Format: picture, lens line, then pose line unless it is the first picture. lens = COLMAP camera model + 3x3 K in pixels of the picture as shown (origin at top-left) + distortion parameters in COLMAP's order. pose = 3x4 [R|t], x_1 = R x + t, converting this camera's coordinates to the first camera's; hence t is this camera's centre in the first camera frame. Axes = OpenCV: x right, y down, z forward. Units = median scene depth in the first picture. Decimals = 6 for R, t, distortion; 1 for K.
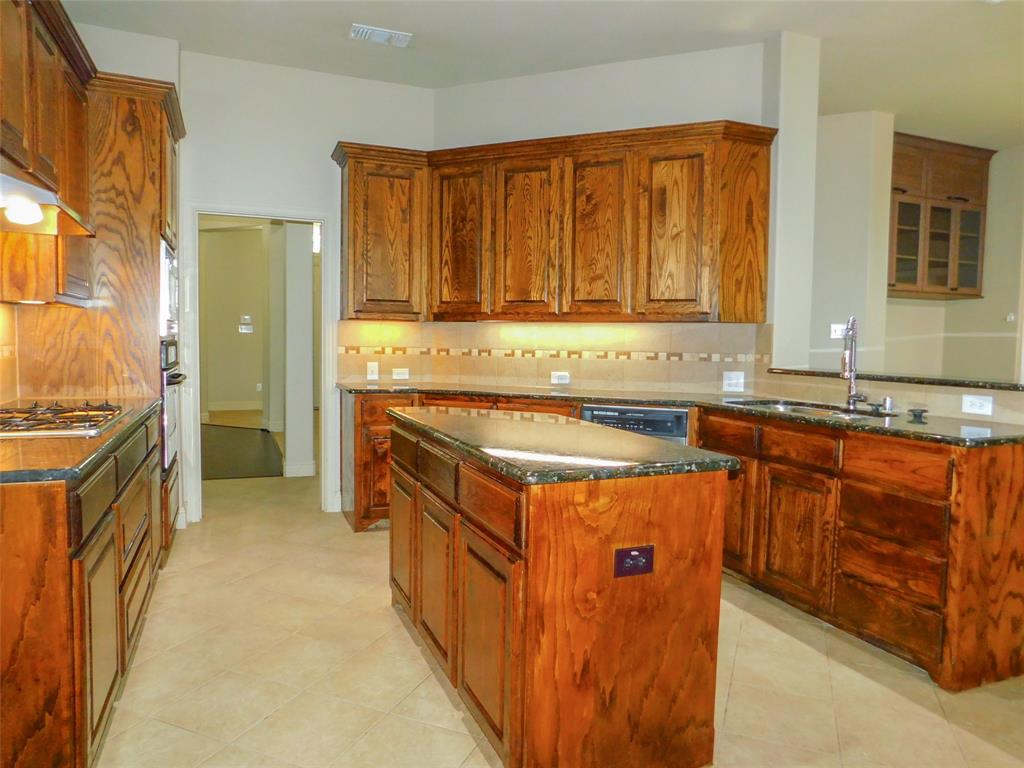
lens RADIAL K [[676.8, 0, 512.0], [0, 676.8, 384.0], [0, 0, 1]] dist [-0.071944, 0.058596]
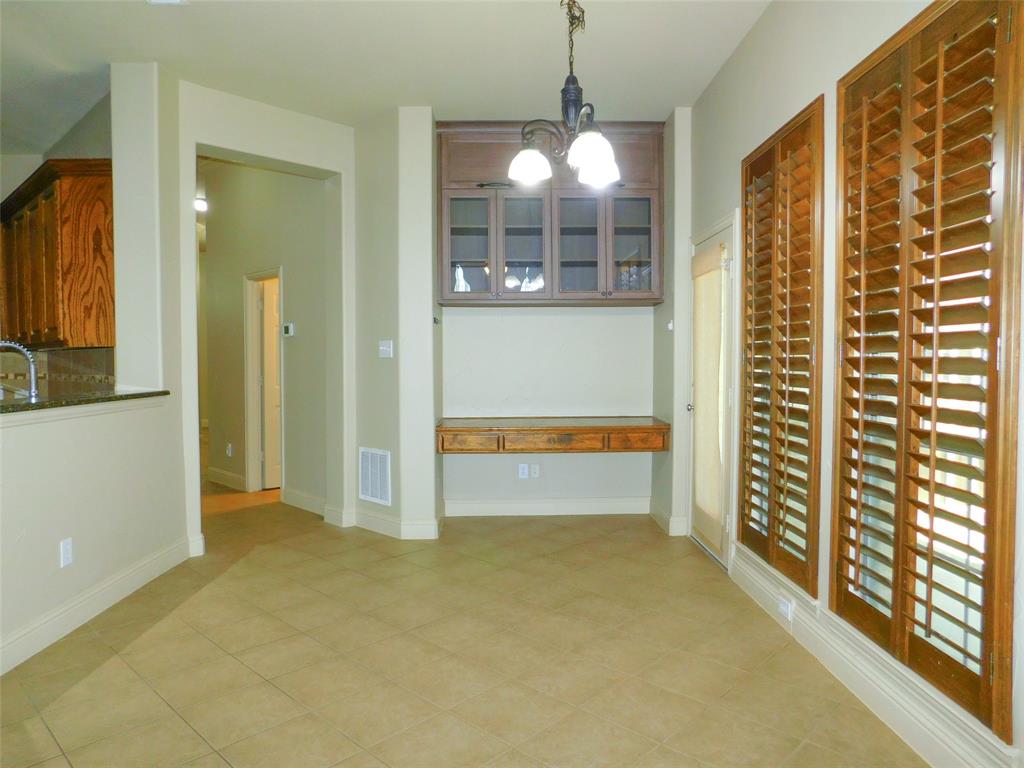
lens RADIAL K [[676.8, 0, 512.0], [0, 676.8, 384.0], [0, 0, 1]] dist [-0.071944, 0.058596]
pose [[0.931352, -0.004643, -0.364090, 1.334488], [-0.007070, 0.999500, -0.030831, -0.006634], [0.364051, 0.031289, 0.930853, 0.279381]]
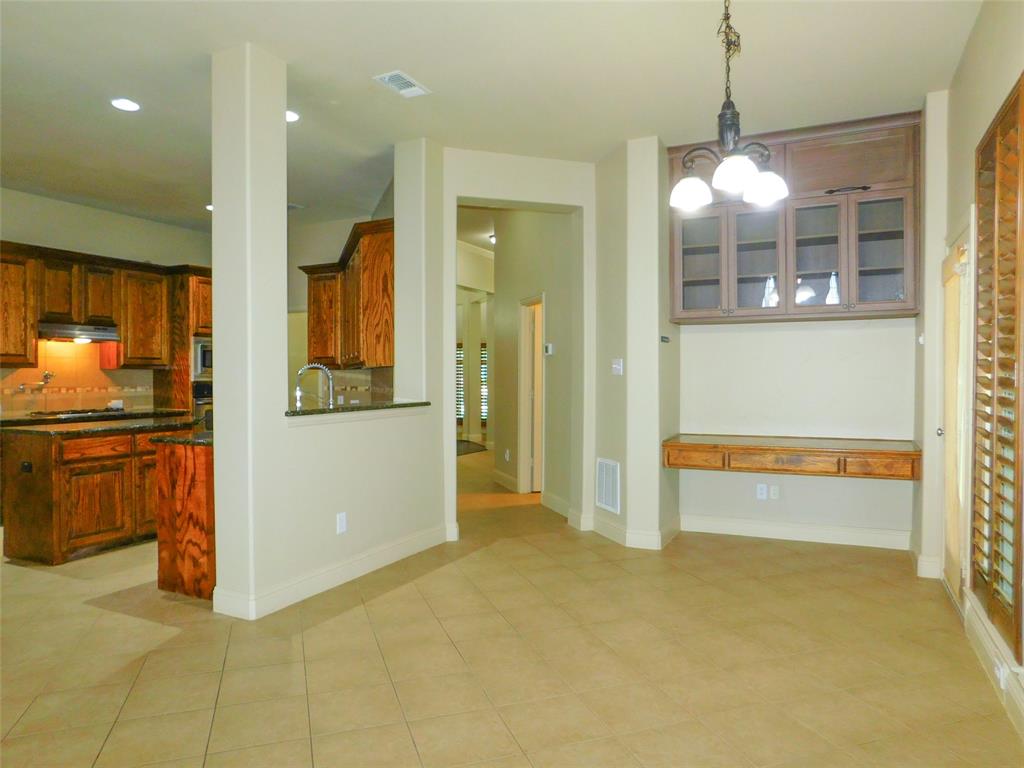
lens RADIAL K [[676.8, 0, 512.0], [0, 676.8, 384.0], [0, 0, 1]] dist [-0.071944, 0.058596]
pose [[0.659761, -0.006653, -0.751446, 1.525851], [-0.037129, 0.998451, -0.041439, -0.011054], [0.750558, 0.055240, 0.658492, 0.319716]]
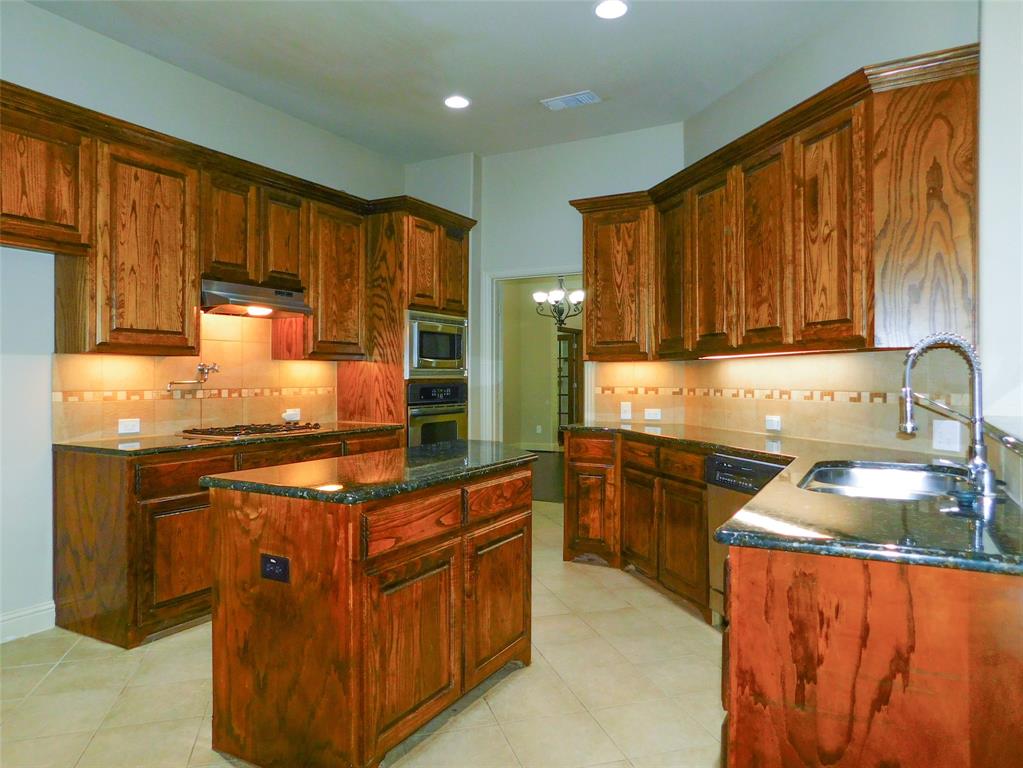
lens RADIAL K [[690.3, 0, 511.5], [0, 690.3, 384.0], [0, 0, 1]] dist [-0.044802, 0.006971]
pose [[0.620347, -0.008851, -0.784277, 0.622636], [-0.040285, 0.998257, -0.043131, -0.008857], [0.783292, 0.058351, 0.618910, 0.260579]]
